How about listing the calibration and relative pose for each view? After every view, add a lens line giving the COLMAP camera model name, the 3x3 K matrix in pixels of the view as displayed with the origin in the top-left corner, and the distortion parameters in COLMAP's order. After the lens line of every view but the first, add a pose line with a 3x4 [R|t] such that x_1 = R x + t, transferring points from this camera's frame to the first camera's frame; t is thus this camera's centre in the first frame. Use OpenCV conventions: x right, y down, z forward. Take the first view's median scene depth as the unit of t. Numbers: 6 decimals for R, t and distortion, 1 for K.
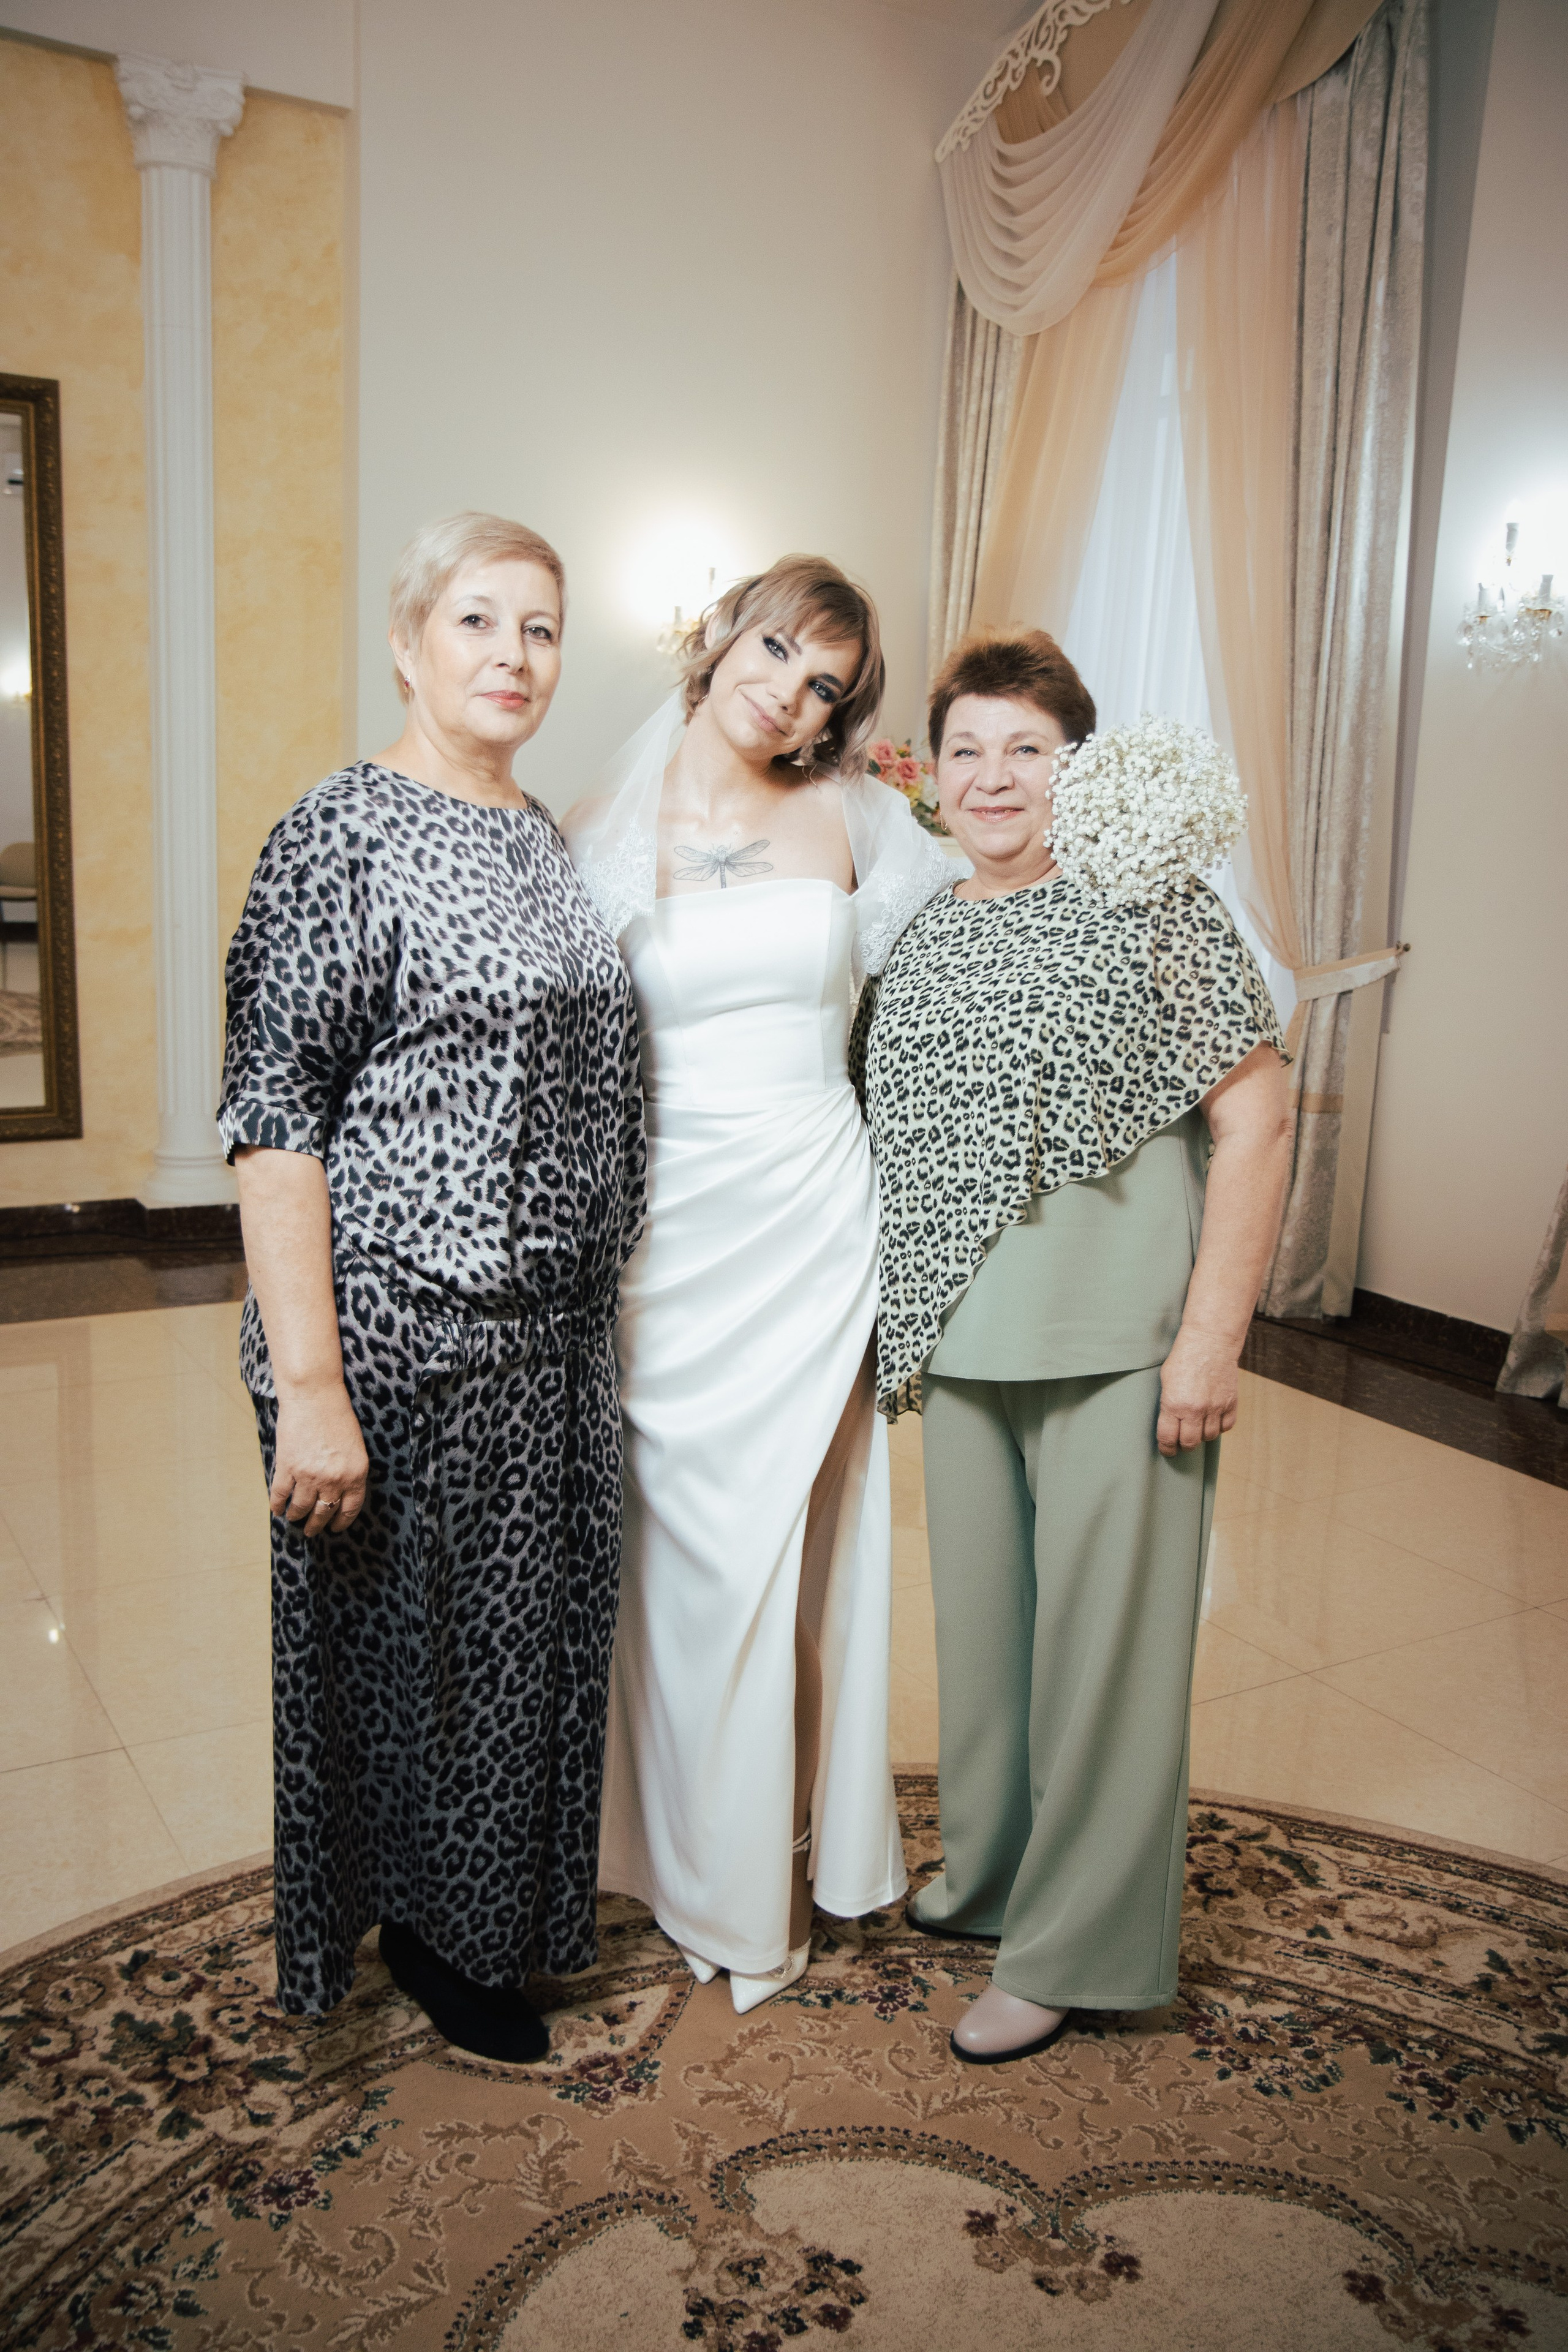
lens RADIAL K [[1955.1, 0, 784.0], [0, 1955.1, 1176.0], [0, 0, 1]] dist [-0.007669, 0.004555]
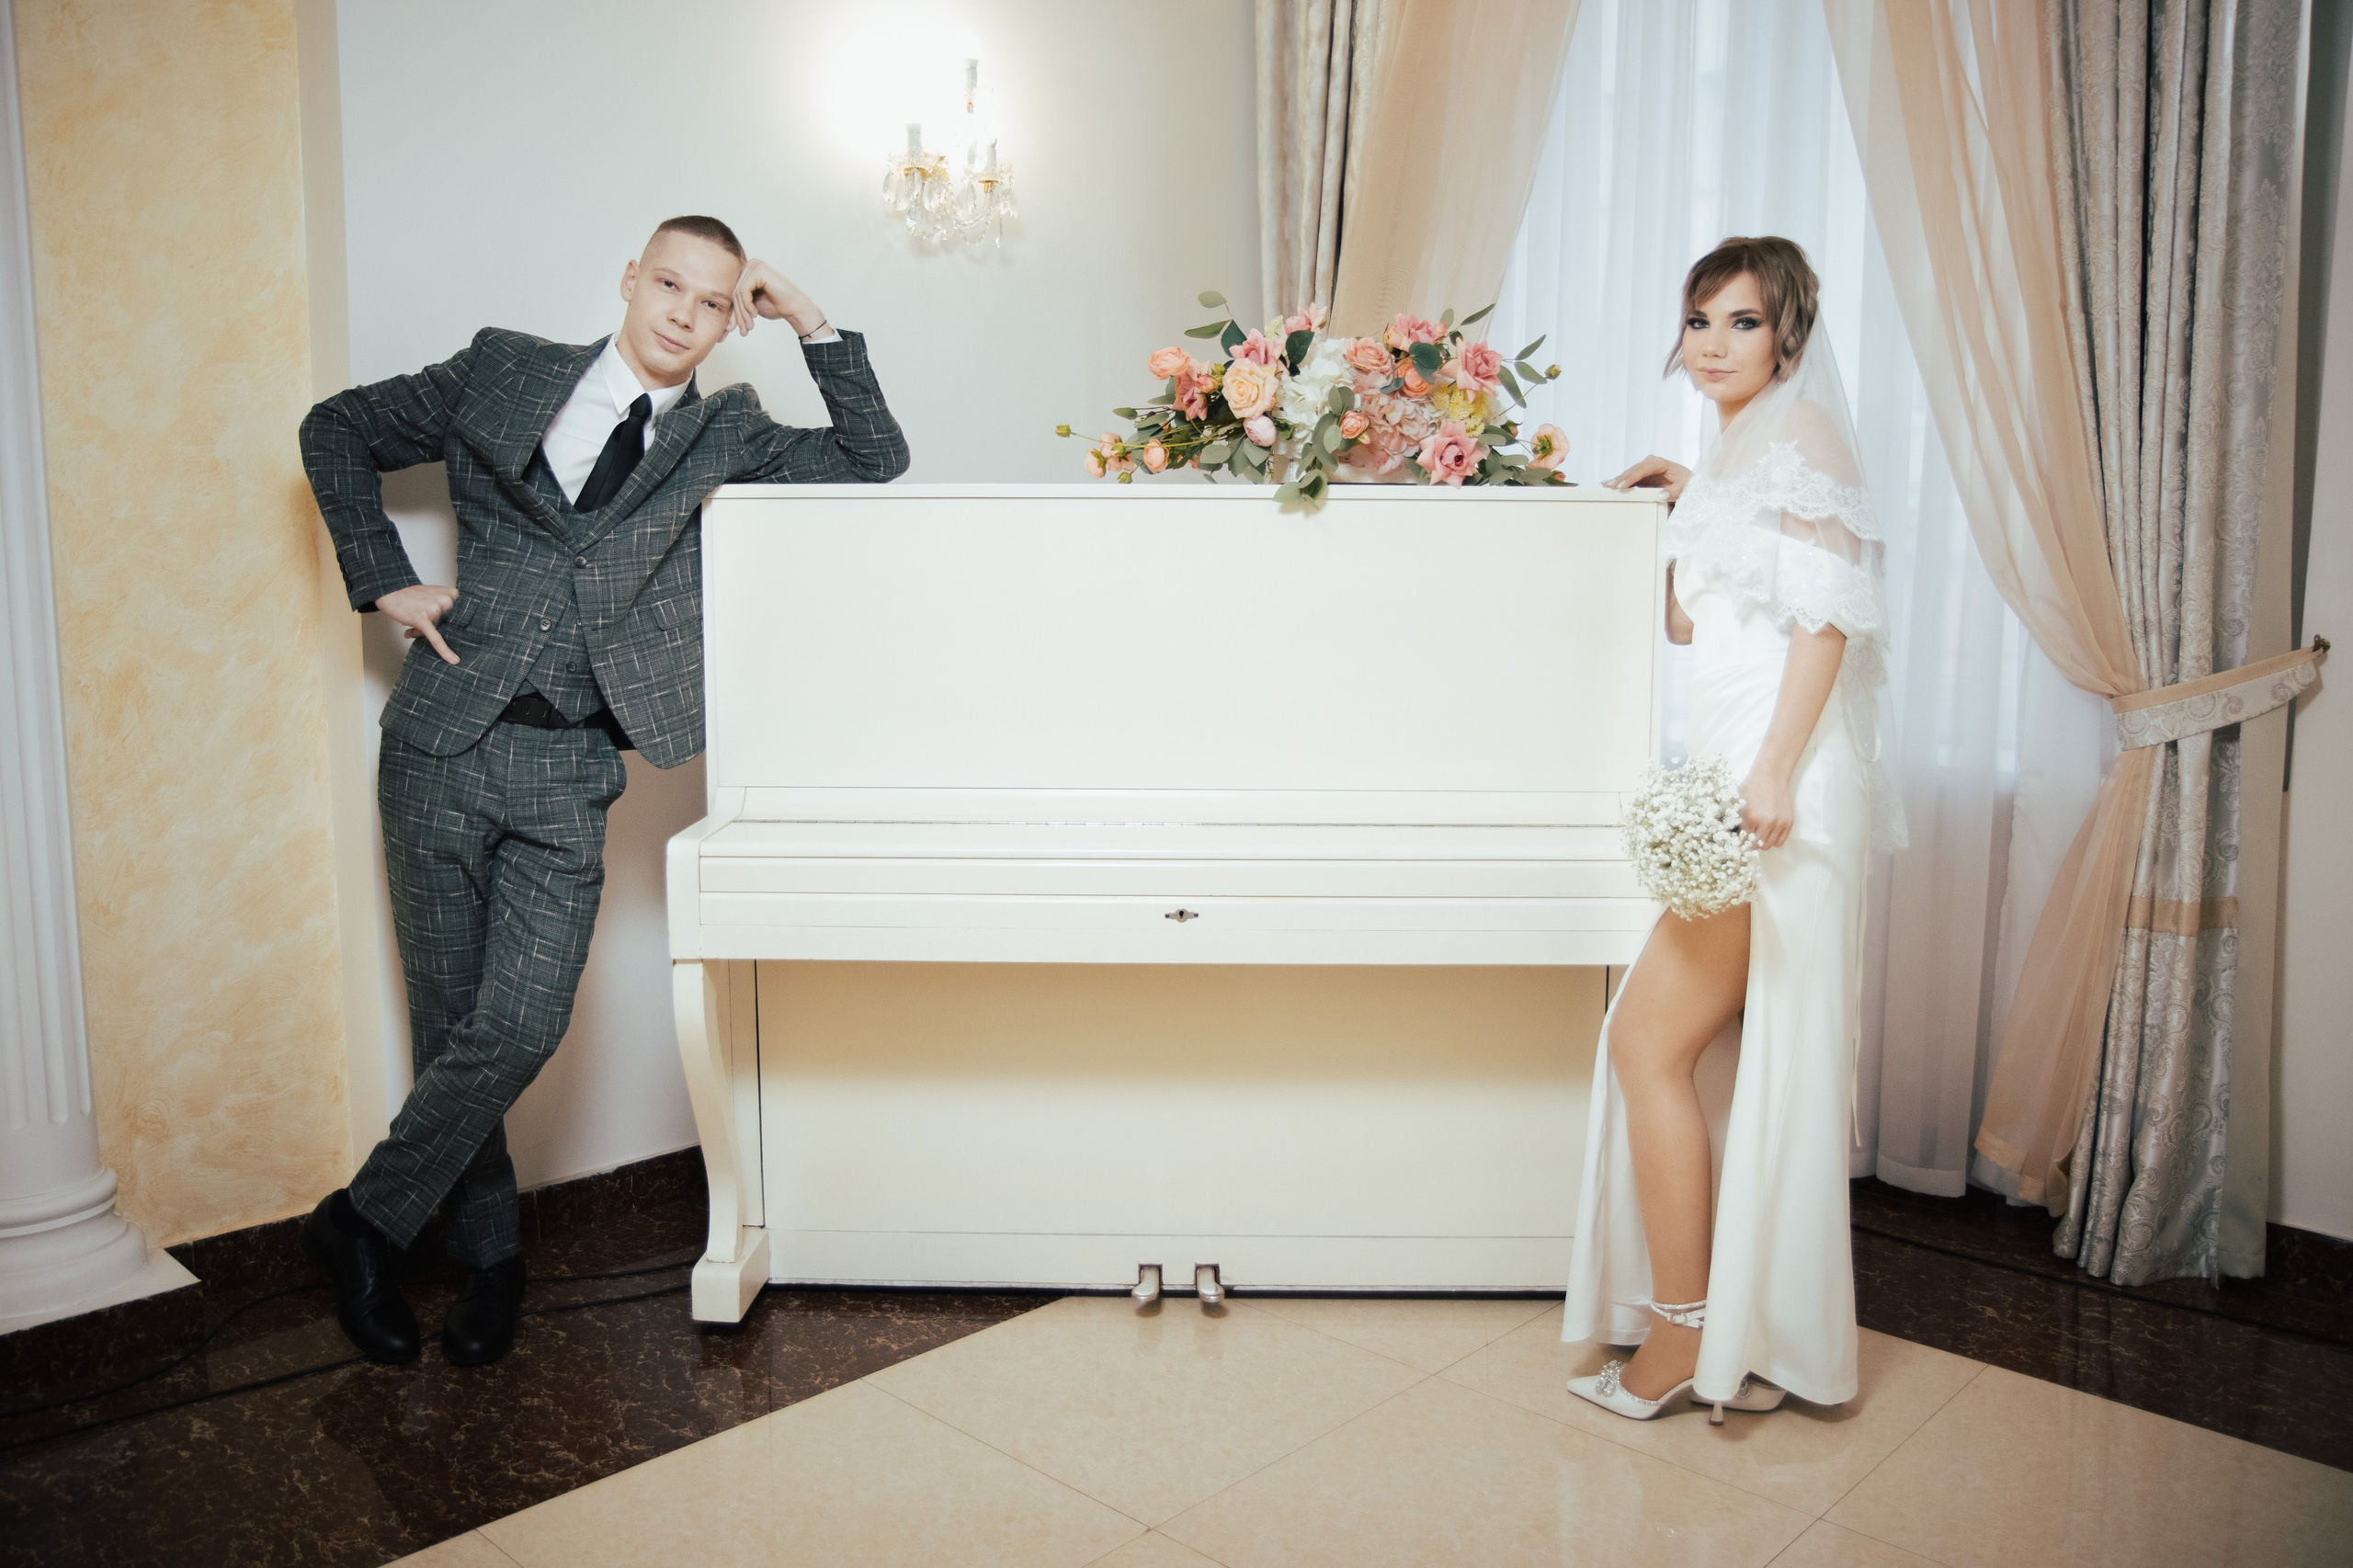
lens RADIAL K [[1897.9, 0, 1176.5], [0, 1897.9, 784.0], [0, 0, 1]] dist [-0.183444, 0.070467]
pose [[0.965312, -0.072824, 0.250737, -0.163068], [0.080655, 0.996519, -0.021084, -0.093587], [-0.248329, 0.040576, 0.967826, 0.566353]]
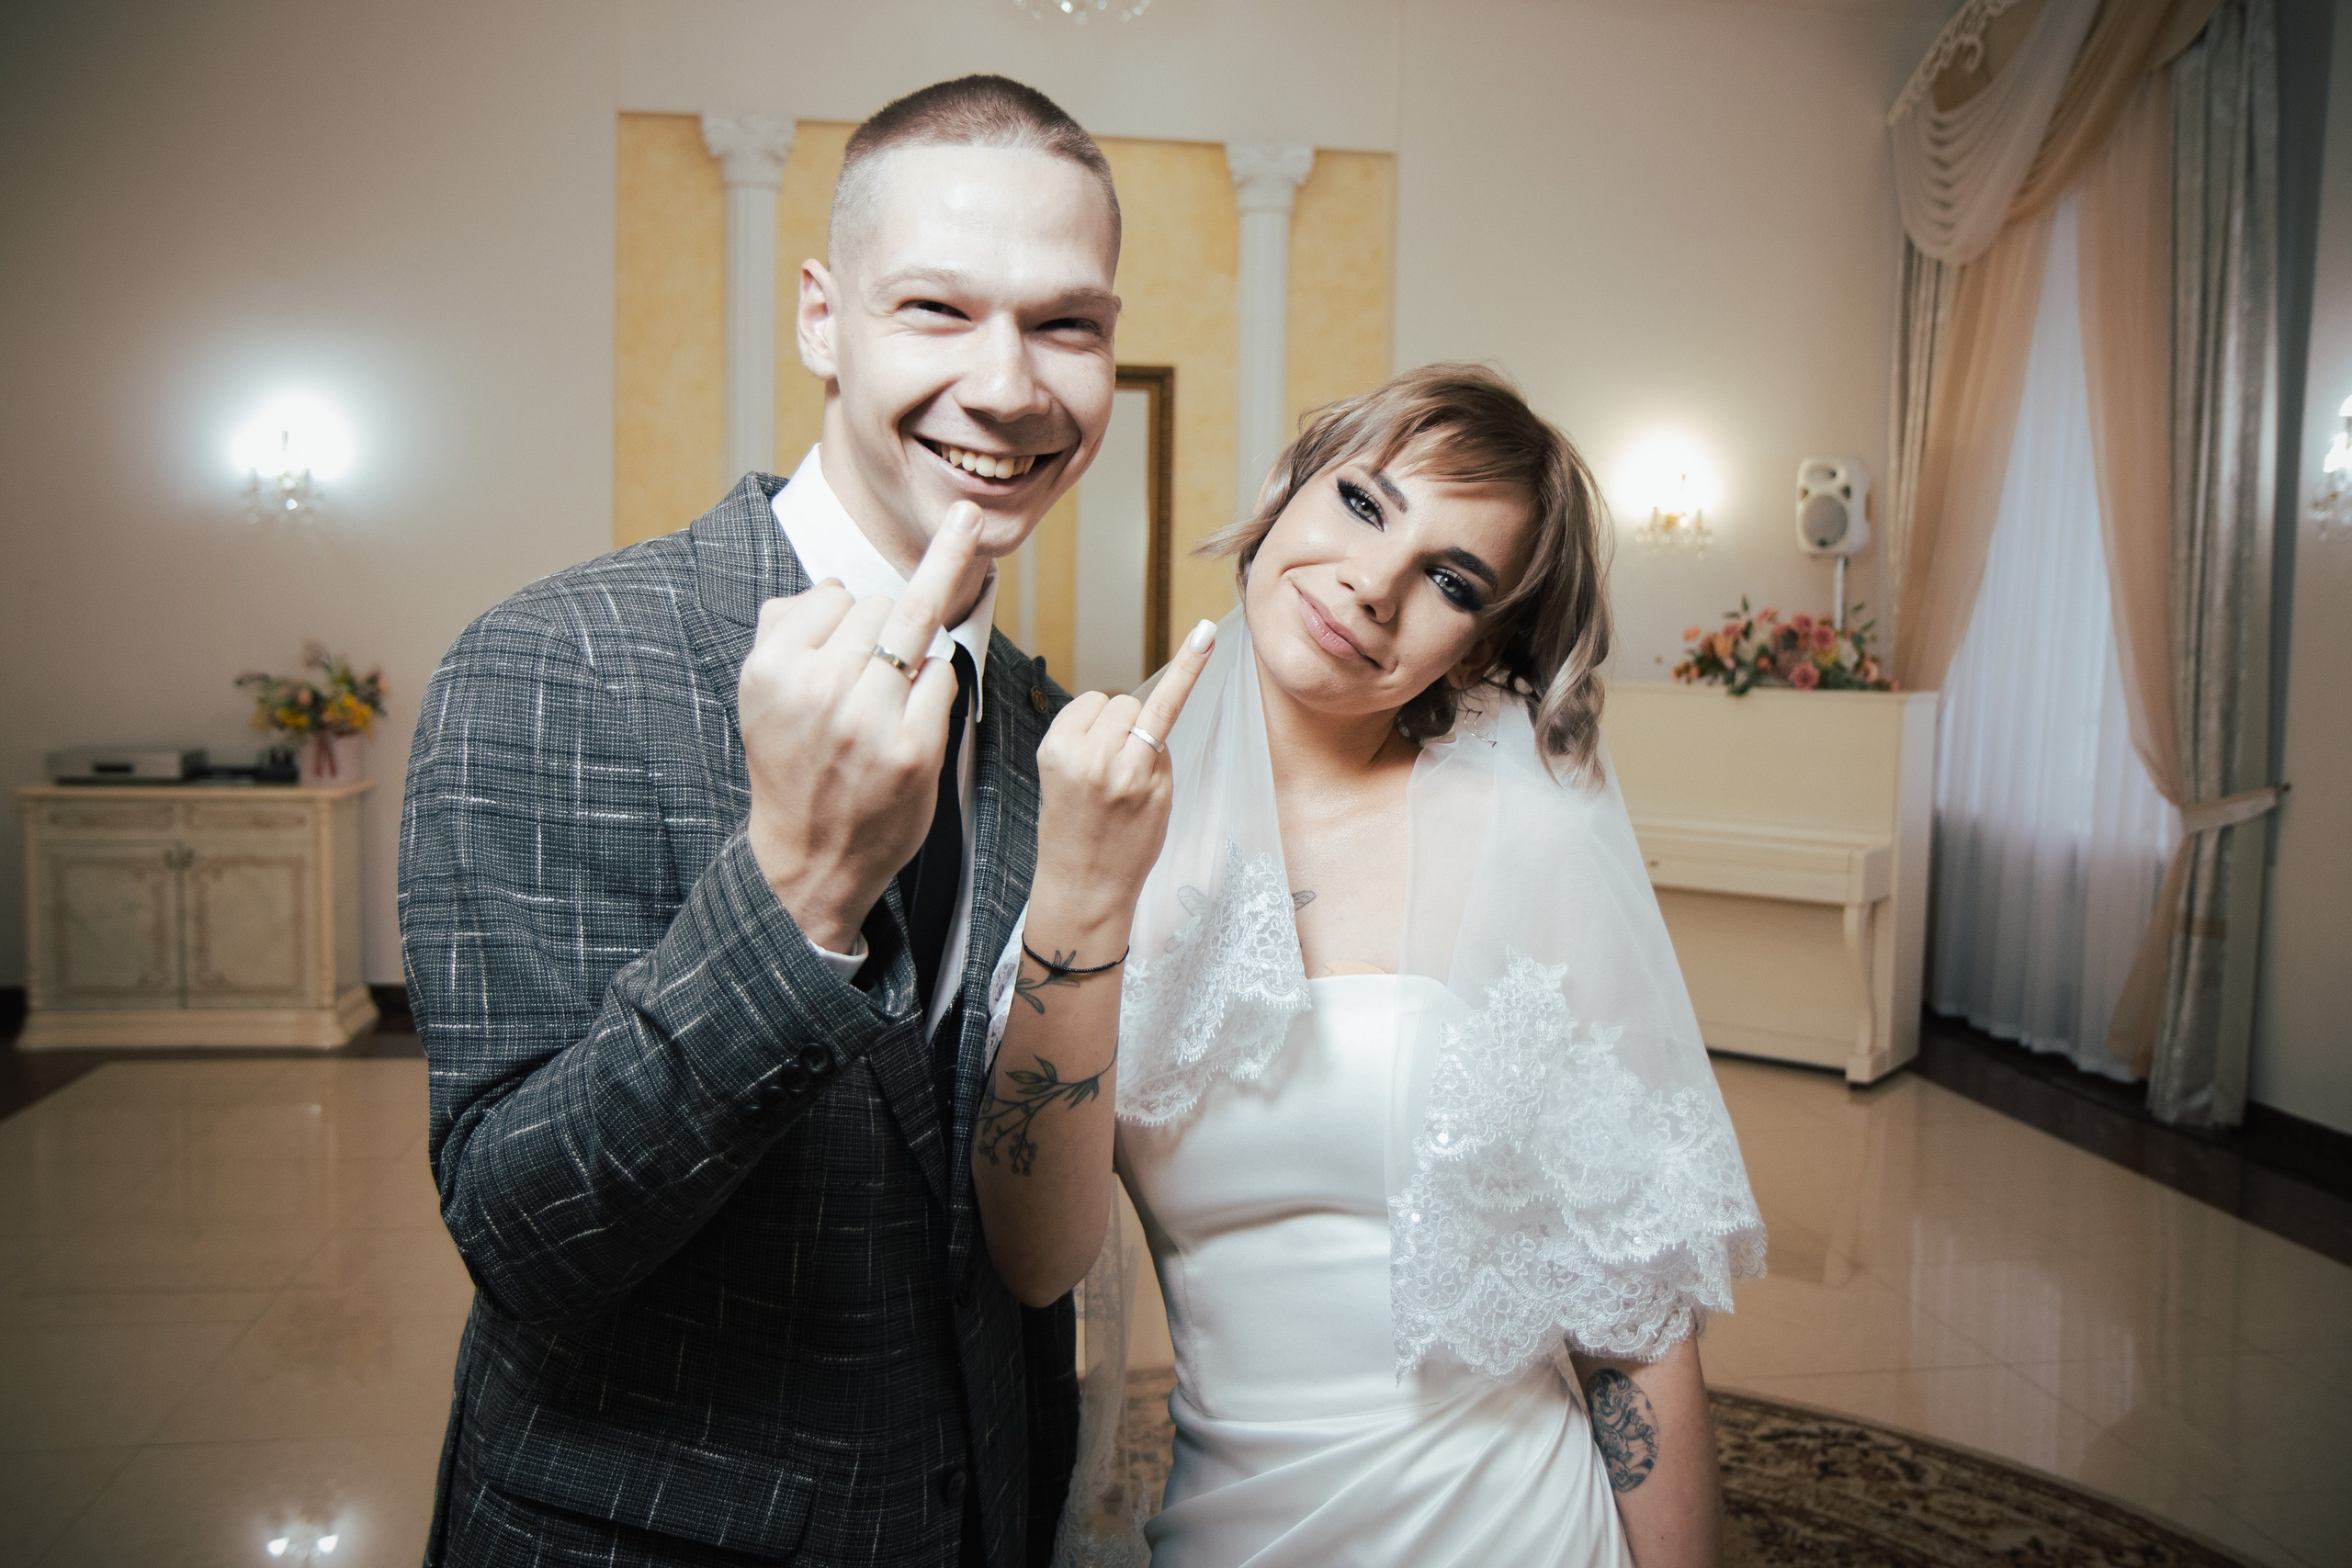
lens RADIAL K [[1865.2, 0, 1176.0], [0, 1865.2, 784.0], [0, 0, 1]] dist [-0.012338, -0.009176]
pose [[0.926755, 0.017268, -0.375270, 0.133492], [-0.061191, 0.992541, -0.105444, 0.029454], [0.370649, 0.120684, 0.920899, -0.192128]]
